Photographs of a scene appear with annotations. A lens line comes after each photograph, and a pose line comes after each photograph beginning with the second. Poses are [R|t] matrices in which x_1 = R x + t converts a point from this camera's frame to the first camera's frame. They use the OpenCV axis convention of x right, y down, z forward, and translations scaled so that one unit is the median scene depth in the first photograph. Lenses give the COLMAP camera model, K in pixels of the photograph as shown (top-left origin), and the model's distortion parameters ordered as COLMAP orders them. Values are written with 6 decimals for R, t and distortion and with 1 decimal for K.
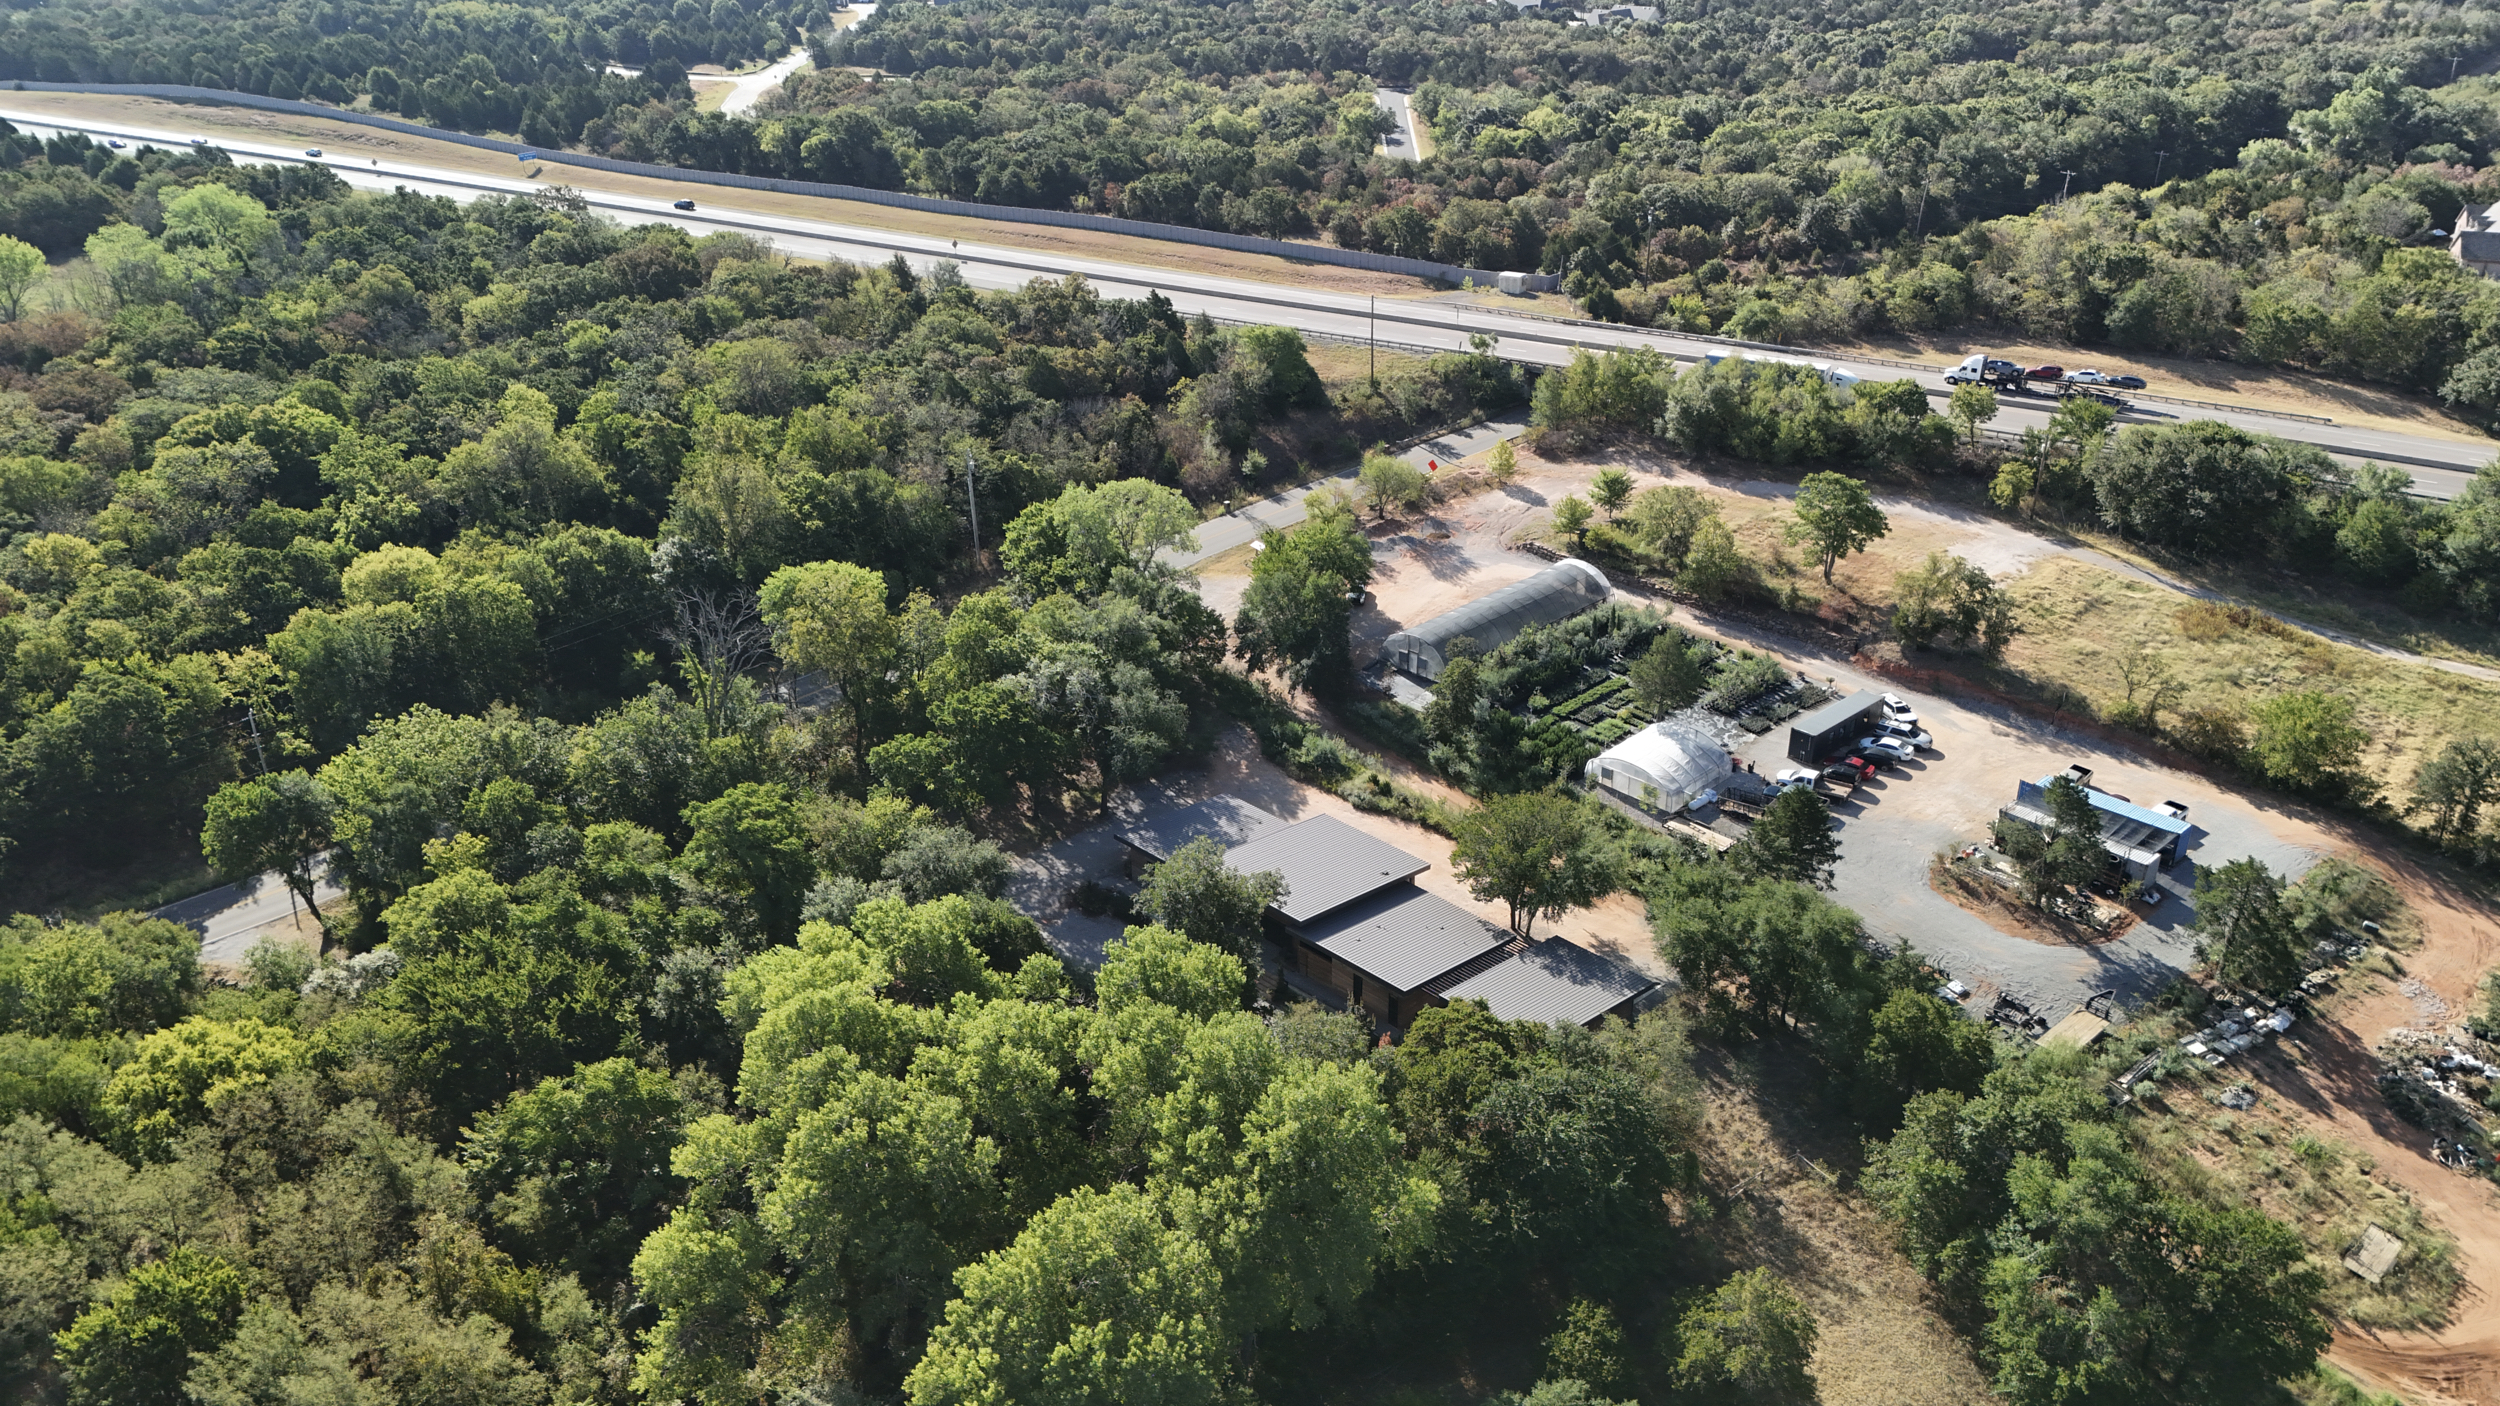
lens RADIAL K [[1881.5, 0, 1250.0], [0, 1881.5, 703.0], [0, 0, 1]] dist [0.104272, -0.113099]
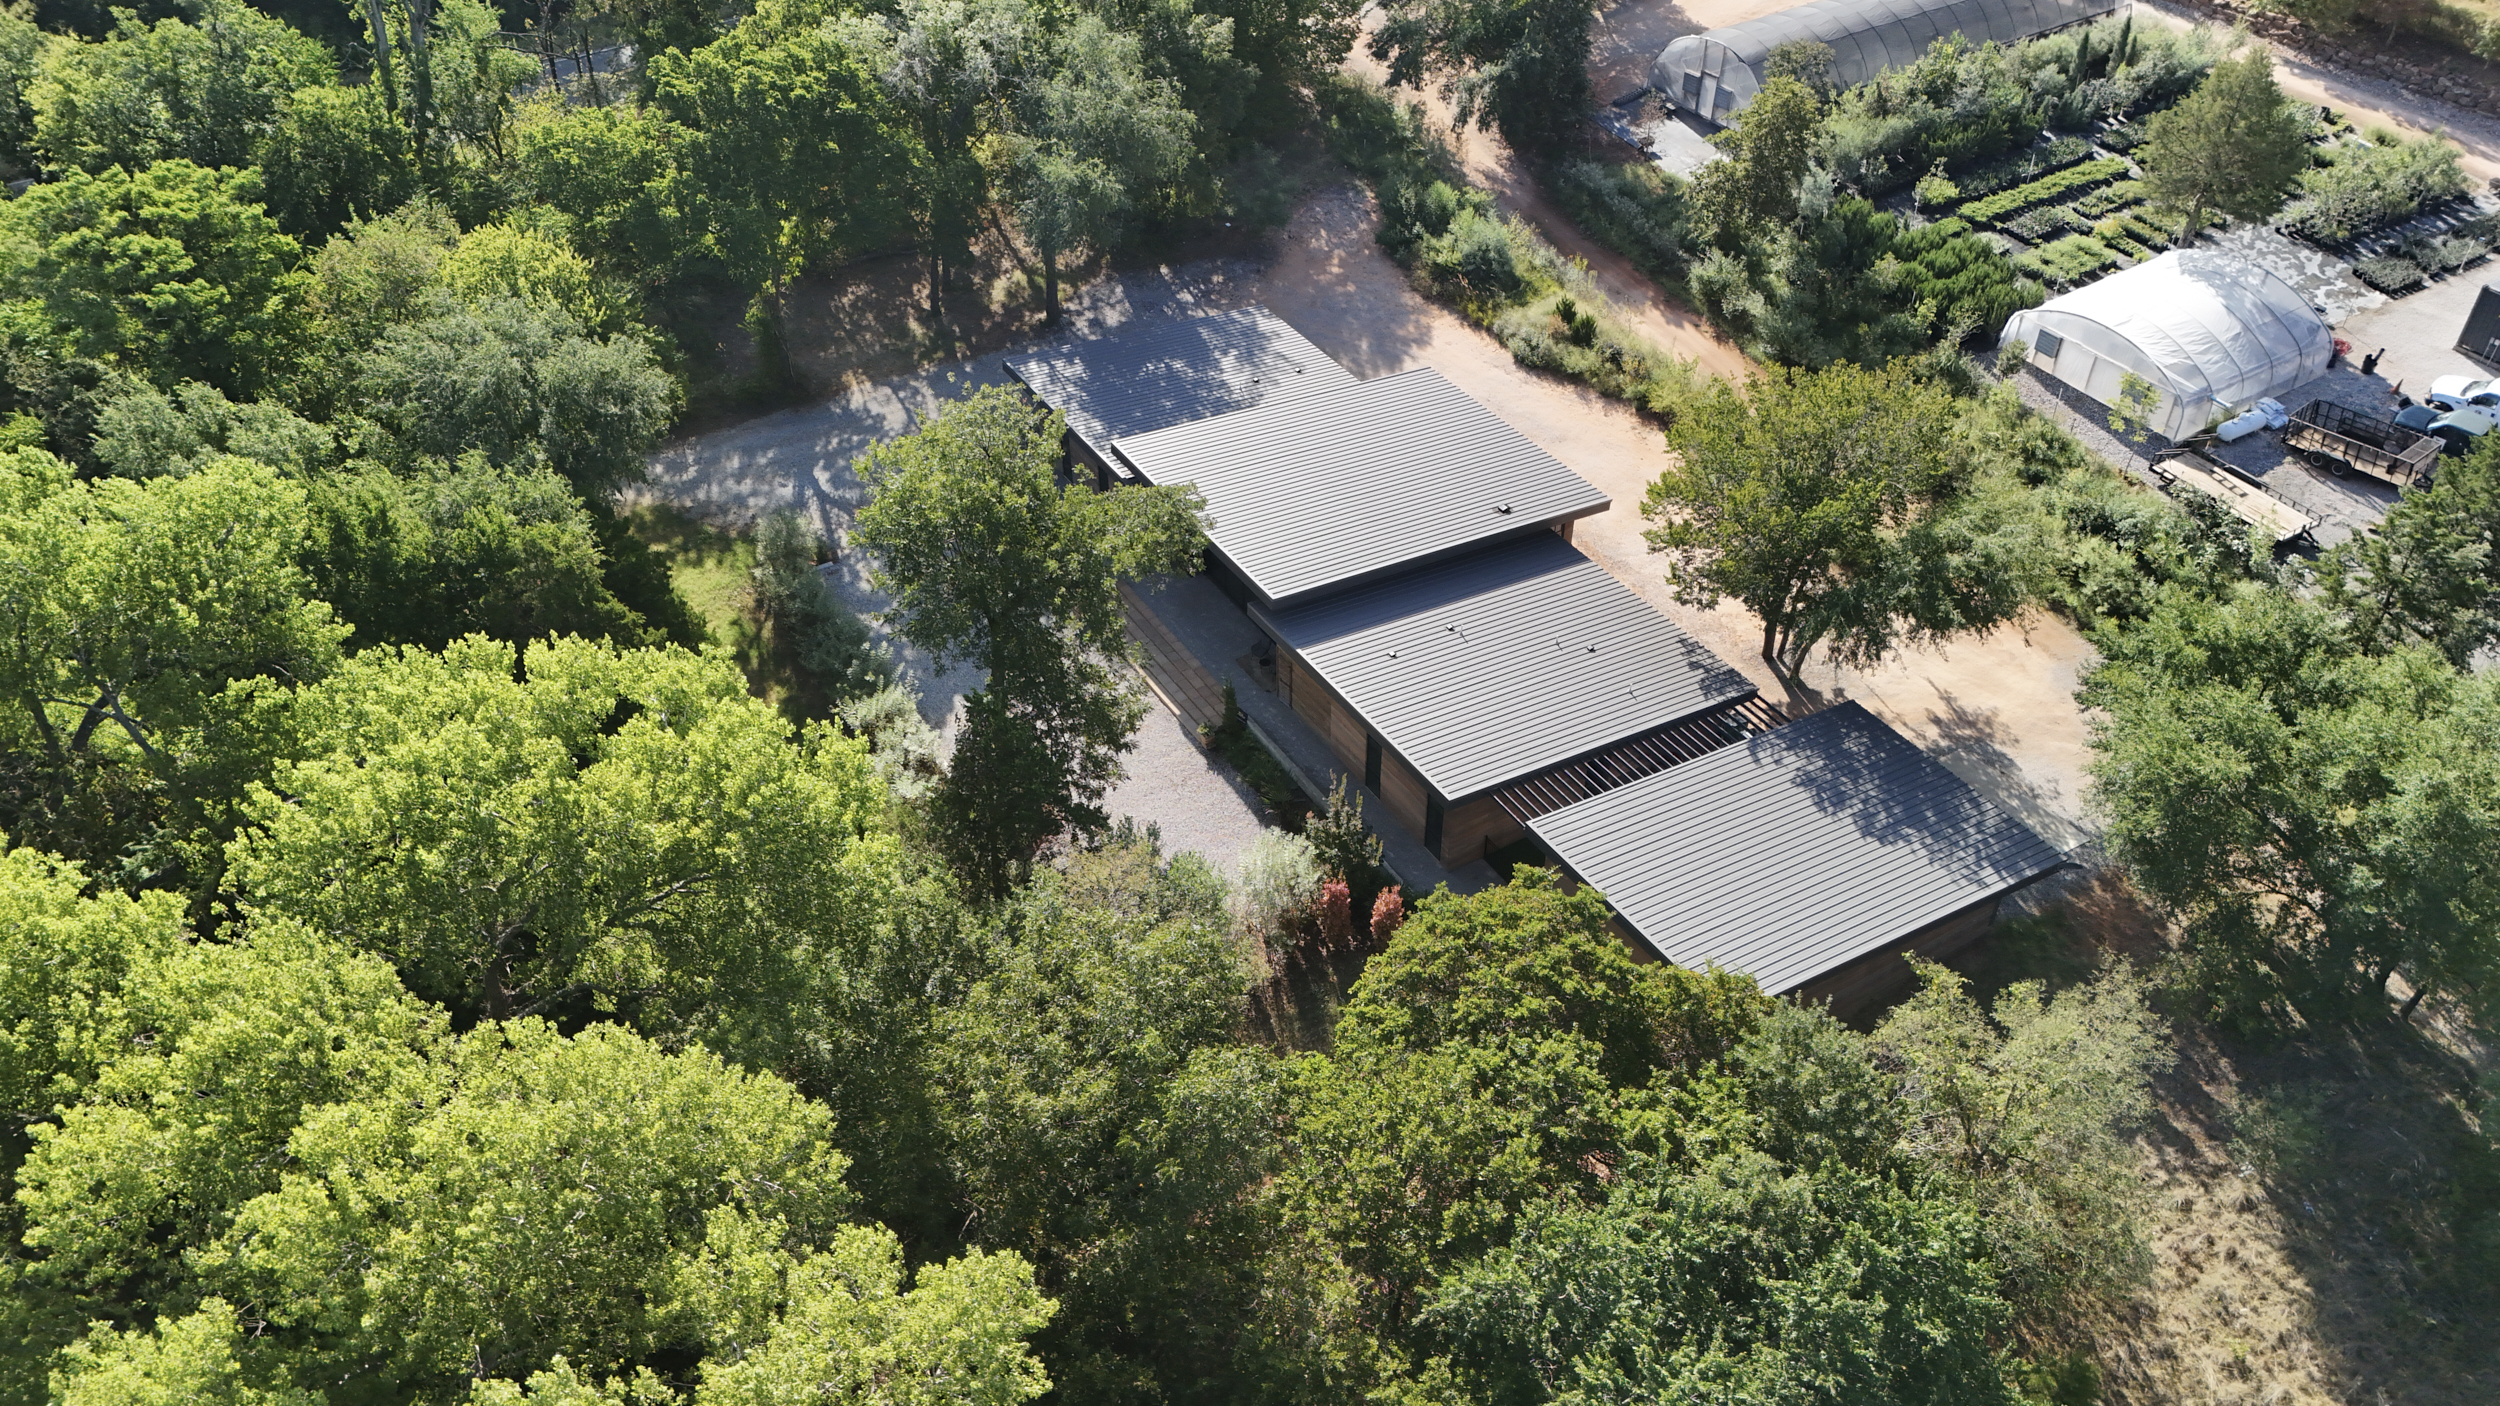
lens RADIAL K [[1881.5, 0, 1250.0], [0, 1881.5, 703.0], [0, 0, 1]] dist [0.104272, -0.113099]
pose [[0.974803, 0.143468, -0.170812, 0.084518], [-0.096709, 0.961838, 0.255958, 0.019628], [0.201015, -0.232990, 0.951477, 0.460211]]
